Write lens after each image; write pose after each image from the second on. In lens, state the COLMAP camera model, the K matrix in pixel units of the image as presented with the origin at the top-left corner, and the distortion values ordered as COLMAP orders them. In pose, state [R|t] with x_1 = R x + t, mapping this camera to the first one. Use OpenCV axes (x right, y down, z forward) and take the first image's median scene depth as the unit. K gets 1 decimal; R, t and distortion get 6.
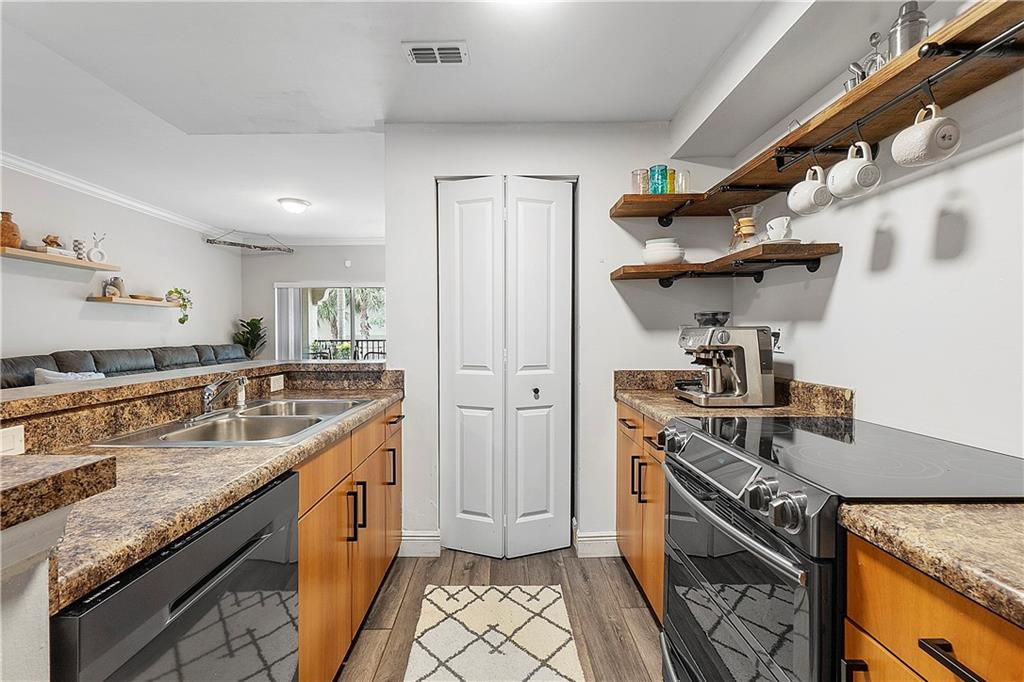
lens RADIAL K [[444.3, 0, 510.9], [0, 444.3, 340.5], [0, 0, 1]] dist [-0.002582, 0.000047]
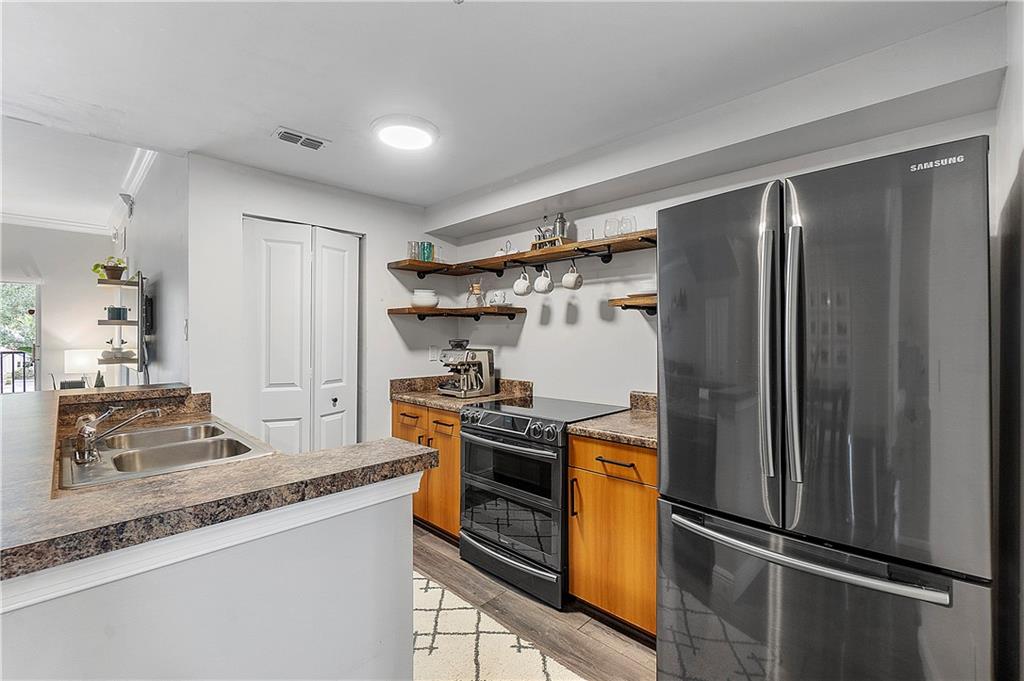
lens RADIAL K [[444.3, 0, 499.6], [0, 444.3, 341.2], [0, 0, 1]] dist [-0.002582, 0.000047]
pose [[0.721102, -0.005721, 0.692805, -0.486058], [0.007634, 0.999971, 0.000312, -0.050187], [-0.692787, 0.005064, 0.721125, -0.230357]]
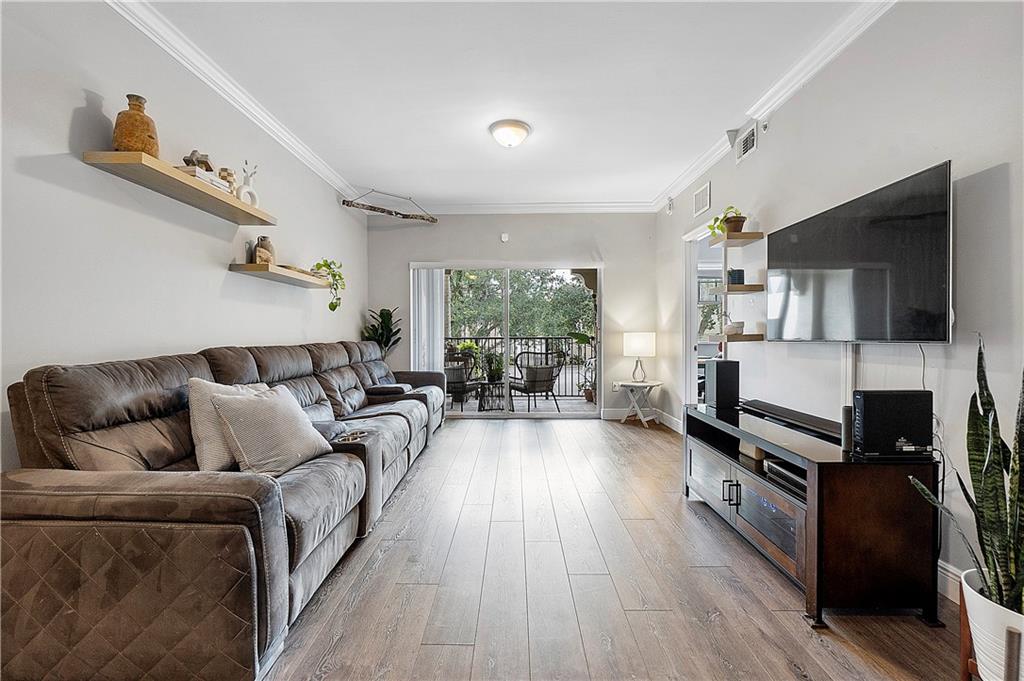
lens RADIAL K [[444.3, 0, 517.4], [0, 444.3, 334.5], [0, 0, 1]] dist [-0.002582, 0.000047]
pose [[0.999741, -0.004615, -0.022274, -1.037766], [0.004166, 0.999788, -0.020165, 0.035914], [0.022362, 0.020067, 0.999549, 0.735127]]
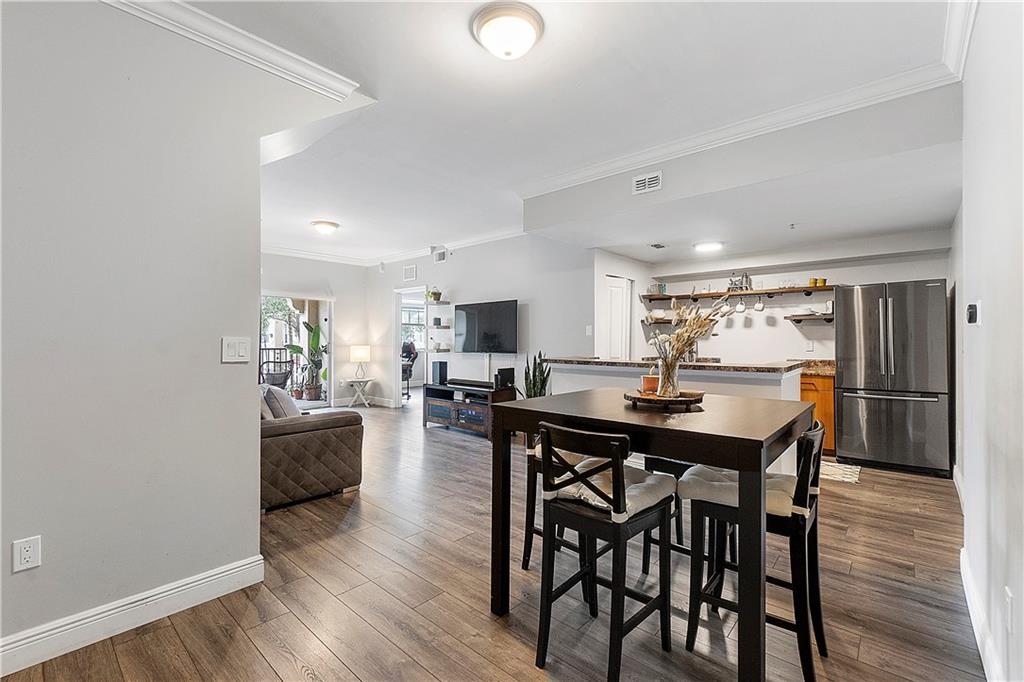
lens RADIAL K [[444.3, 0, 499.7], [0, 444.3, 341.0], [0, 0, 1]] dist [-0.002582, 0.000047]
pose [[0.689025, 0.001051, 0.724737, -2.240711], [0.009027, 0.999909, -0.010032, -0.009871], [-0.724681, 0.013455, 0.688953, -0.178726]]
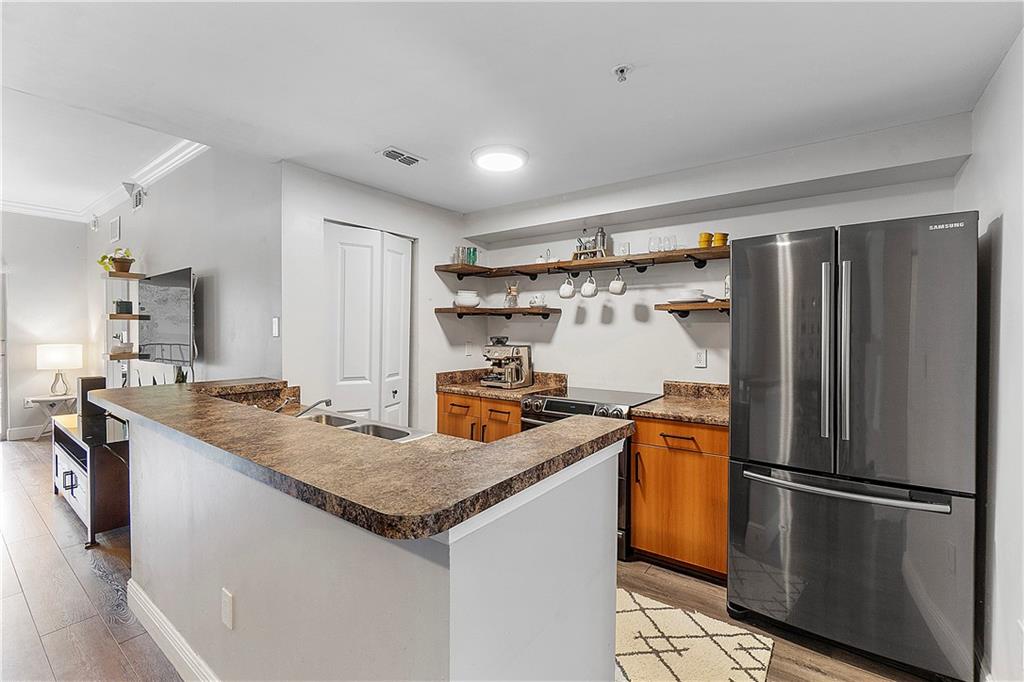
lens RADIAL K [[444.3, 0, 501.9], [0, 444.3, 342.2], [0, 0, 1]] dist [-0.002582, 0.000047]
pose [[0.616805, -0.014418, 0.786984, -0.825390], [0.003250, 0.999870, 0.015771, -0.060794], [-0.787109, -0.007170, 0.616772, -0.094955]]
